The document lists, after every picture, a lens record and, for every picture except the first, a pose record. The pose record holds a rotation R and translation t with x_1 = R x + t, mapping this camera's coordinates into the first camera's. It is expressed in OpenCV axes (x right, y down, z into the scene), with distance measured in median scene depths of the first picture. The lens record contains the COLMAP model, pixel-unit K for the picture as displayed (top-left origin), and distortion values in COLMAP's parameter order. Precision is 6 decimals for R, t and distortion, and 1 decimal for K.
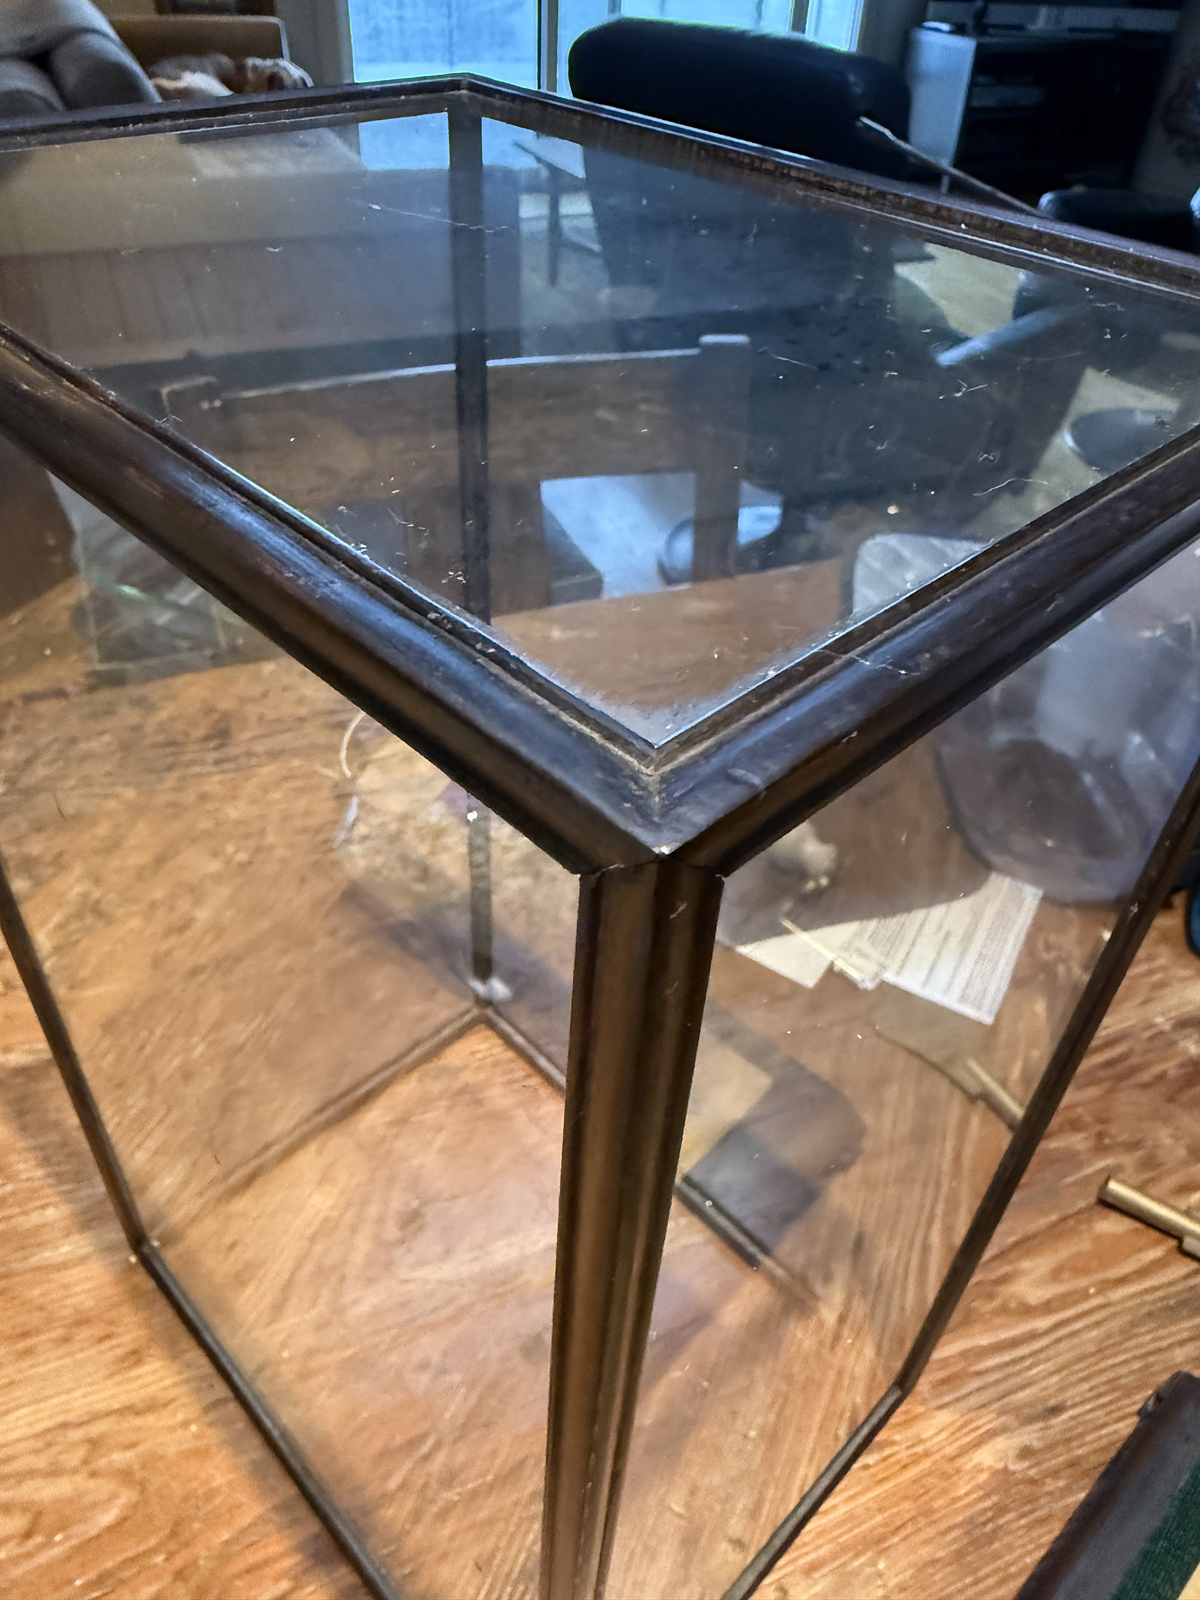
lens RADIAL K [[1142.5, 0, 600.0], [0, 1142.5, 800.0], [0, 0, 1]] dist [-0.011713, 0.004824]
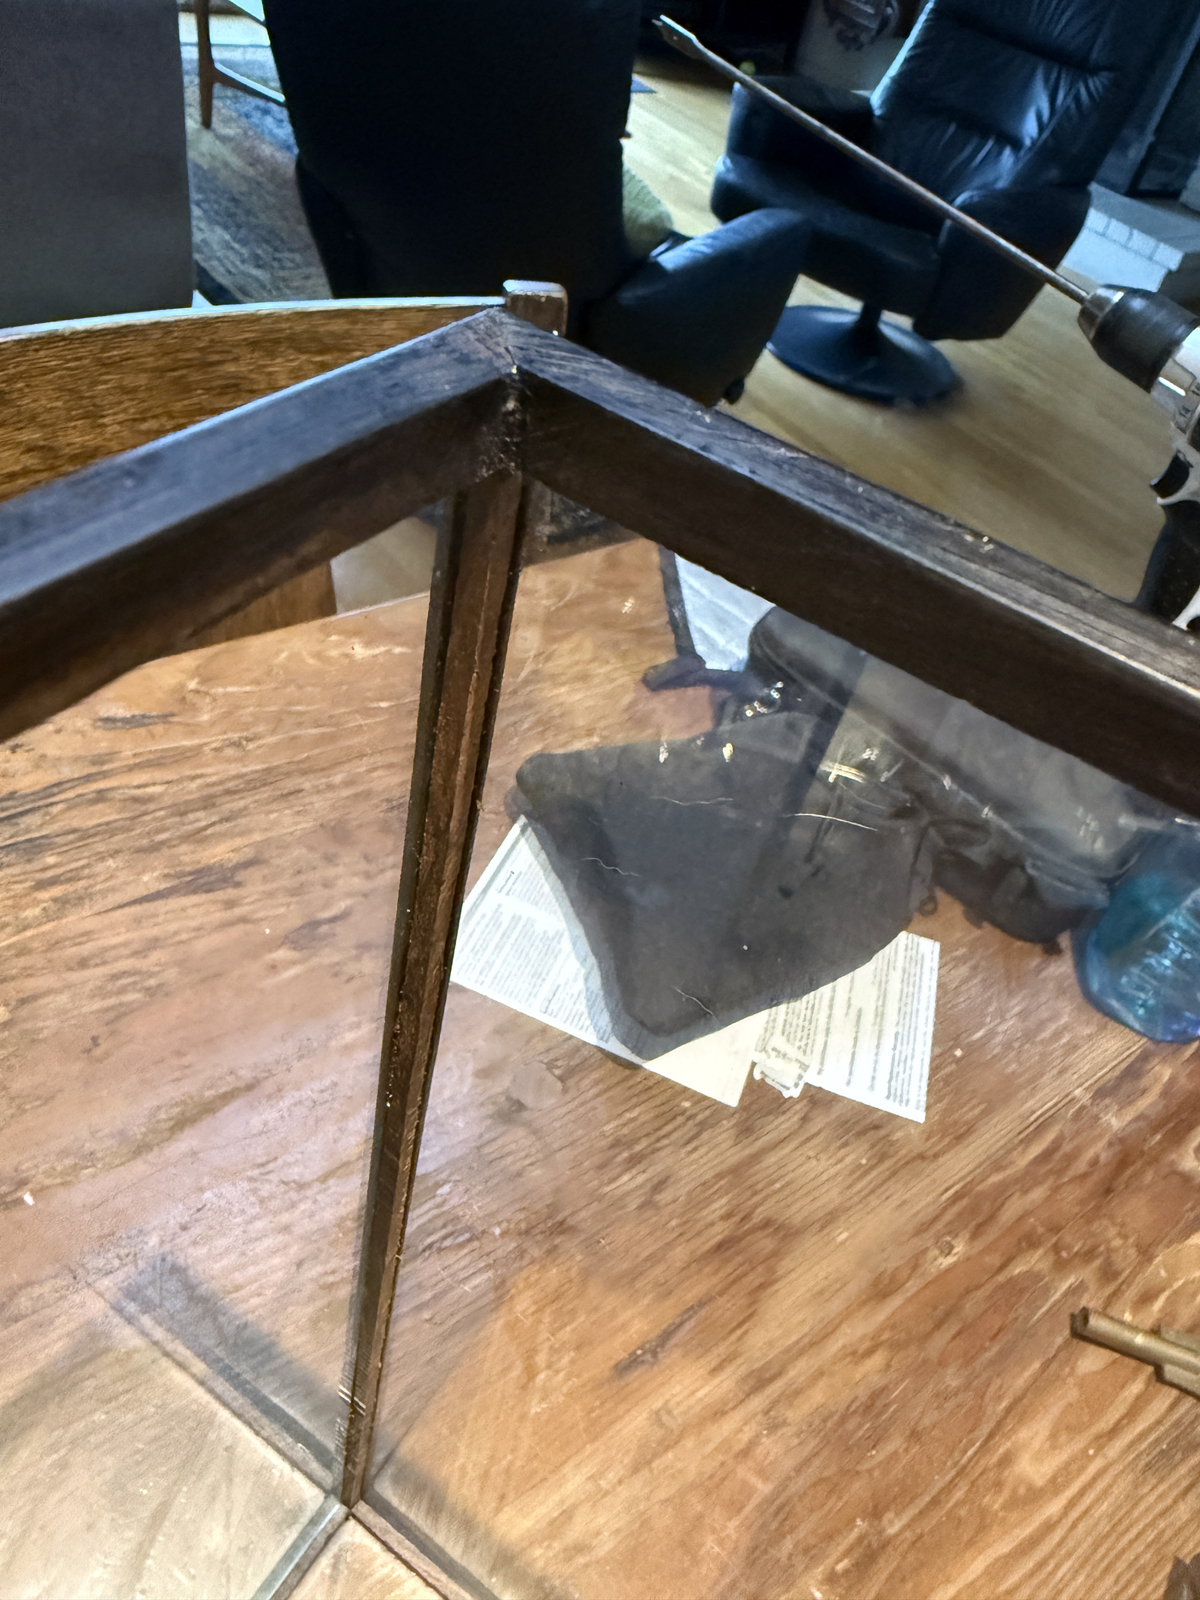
lens RADIAL K [[1131.3, 0, 600.0], [0, 1131.3, 800.0], [0, 0, 1]] dist [0.004229, 0.004192]
pose [[0.964375, -0.067998, 0.255649, -0.112684], [0.041120, 0.993185, 0.109052, -0.155295], [-0.261322, -0.094655, 0.960599, 0.191876]]
